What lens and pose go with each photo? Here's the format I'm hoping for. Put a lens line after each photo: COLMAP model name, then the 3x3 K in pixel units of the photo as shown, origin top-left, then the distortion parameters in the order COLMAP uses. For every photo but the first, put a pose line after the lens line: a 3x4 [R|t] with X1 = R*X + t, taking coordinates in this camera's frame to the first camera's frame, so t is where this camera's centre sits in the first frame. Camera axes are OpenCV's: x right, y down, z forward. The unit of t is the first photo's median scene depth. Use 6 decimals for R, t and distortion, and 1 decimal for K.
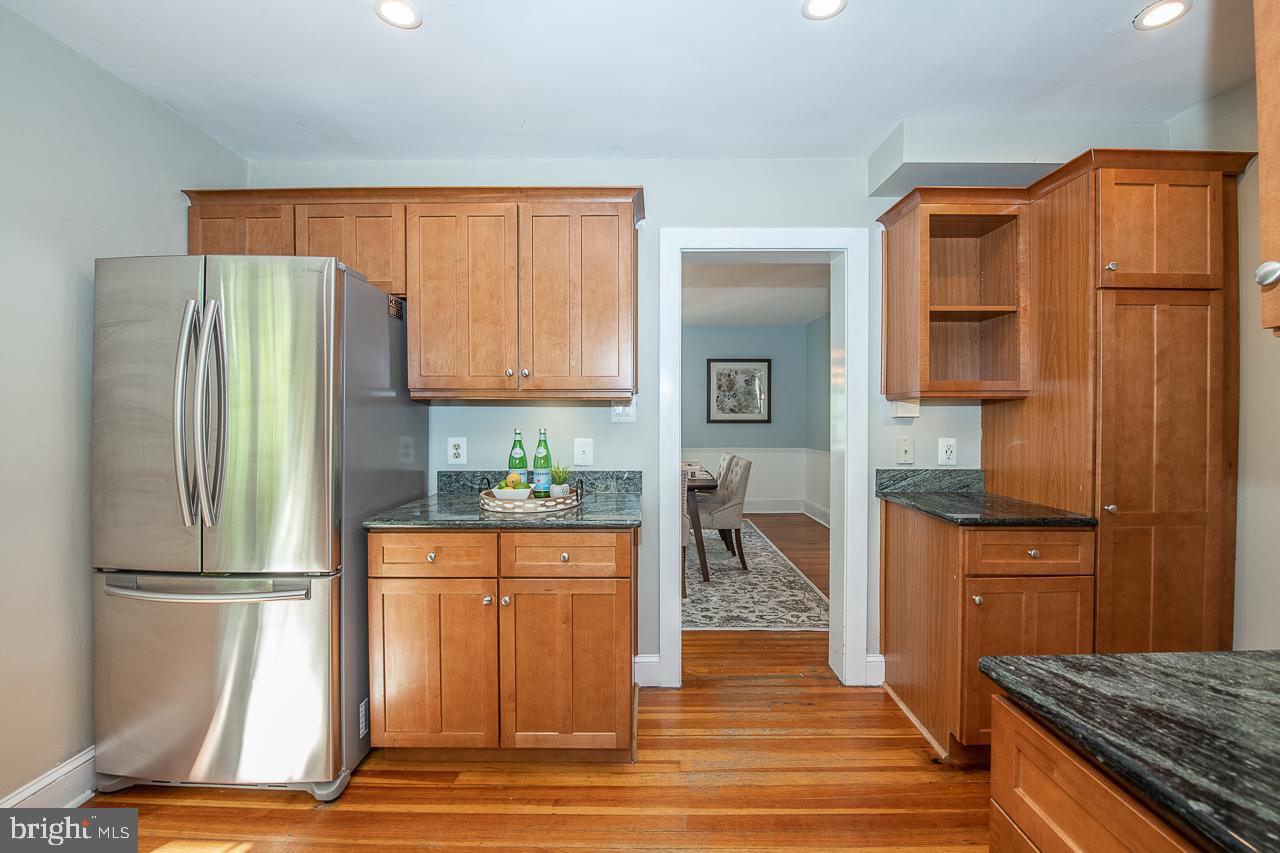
lens RADIAL K [[506.9, 0, 642.3], [0, 506.9, 422.6], [0, 0, 1]] dist [-0.019940, -0.000600]
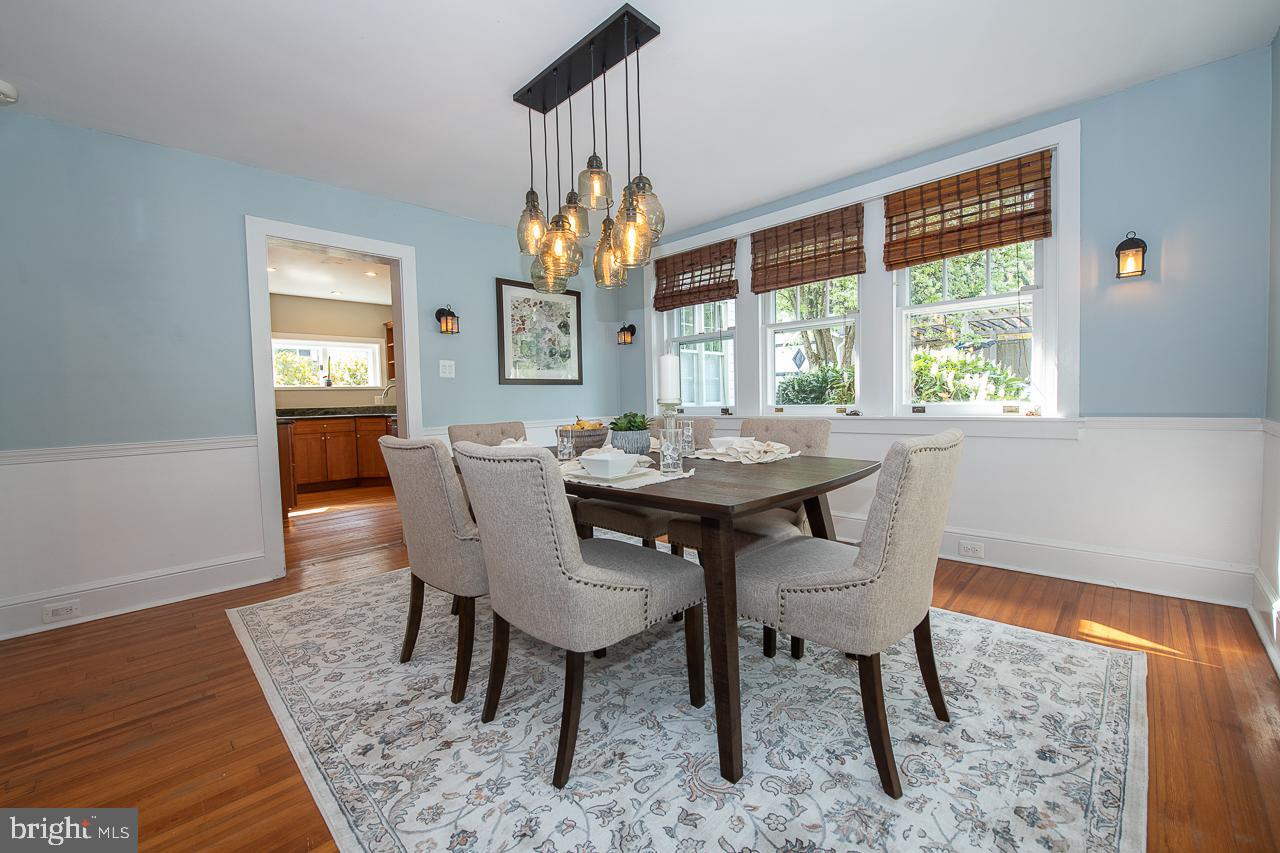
lens RADIAL K [[506.9, 0, 646.8], [0, 506.9, 421.7], [0, 0, 1]] dist [-0.019940, -0.000600]
pose [[-0.691559, 0.050599, -0.720546, 0.384447], [0.020302, 0.998511, 0.050633, 0.044822], [0.722035, 0.020387, -0.691556, 1.518453]]
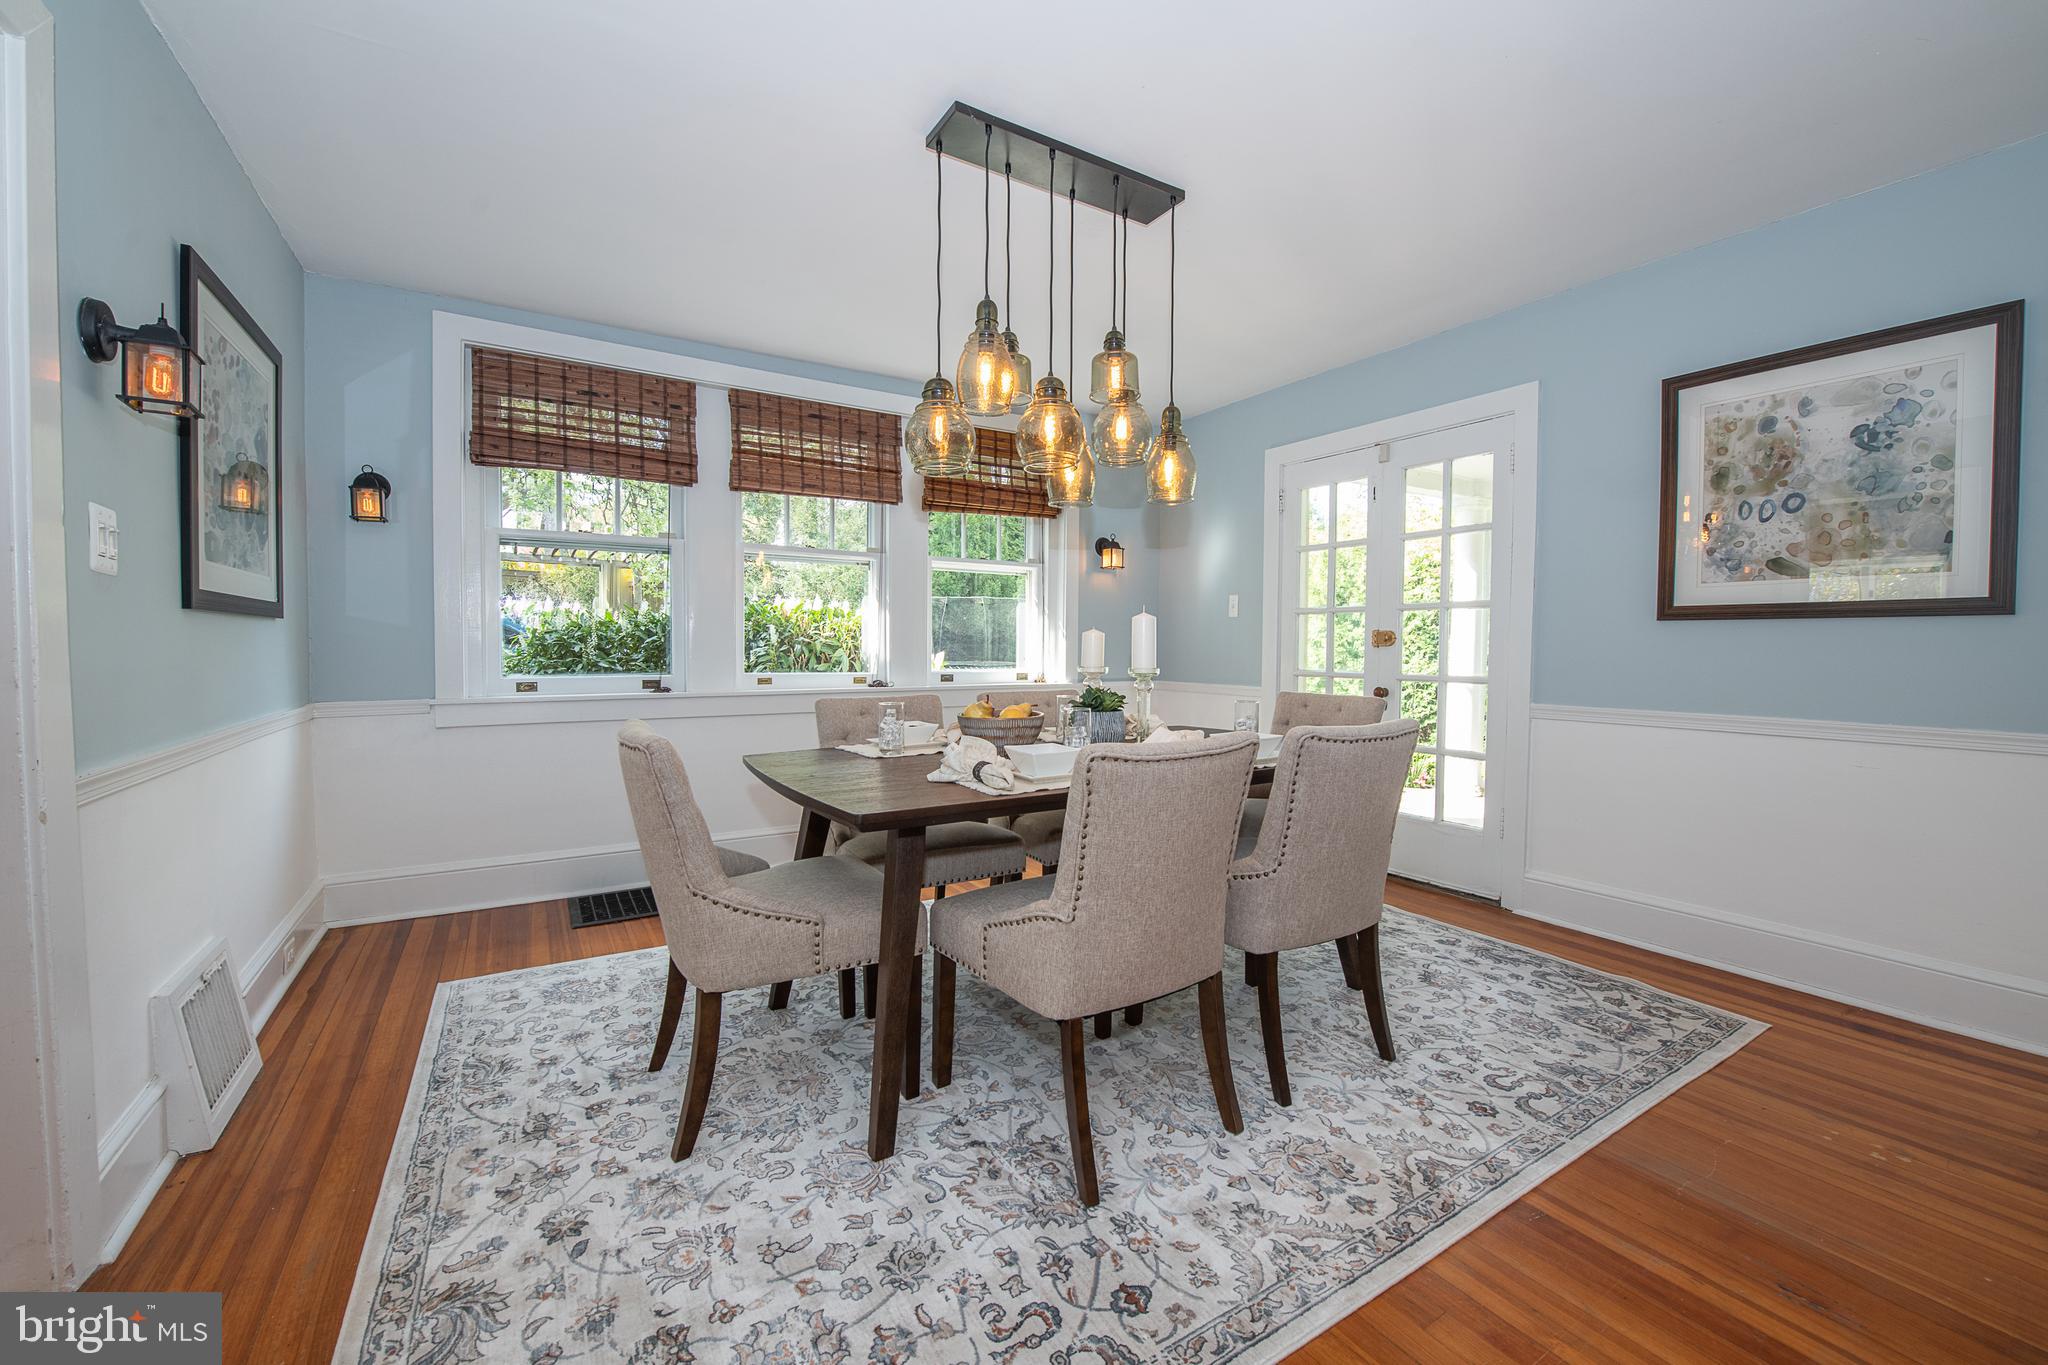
lens RADIAL K [[811.1, 0, 1029.1], [0, 811.1, 672.4], [0, 0, 1]] dist [-0.019940, -0.000600]
pose [[0.530907, 0.031221, -0.846855, 0.508637], [-0.011371, 0.999494, 0.029720, 0.033180], [0.847354, -0.006149, 0.530993, 0.792693]]
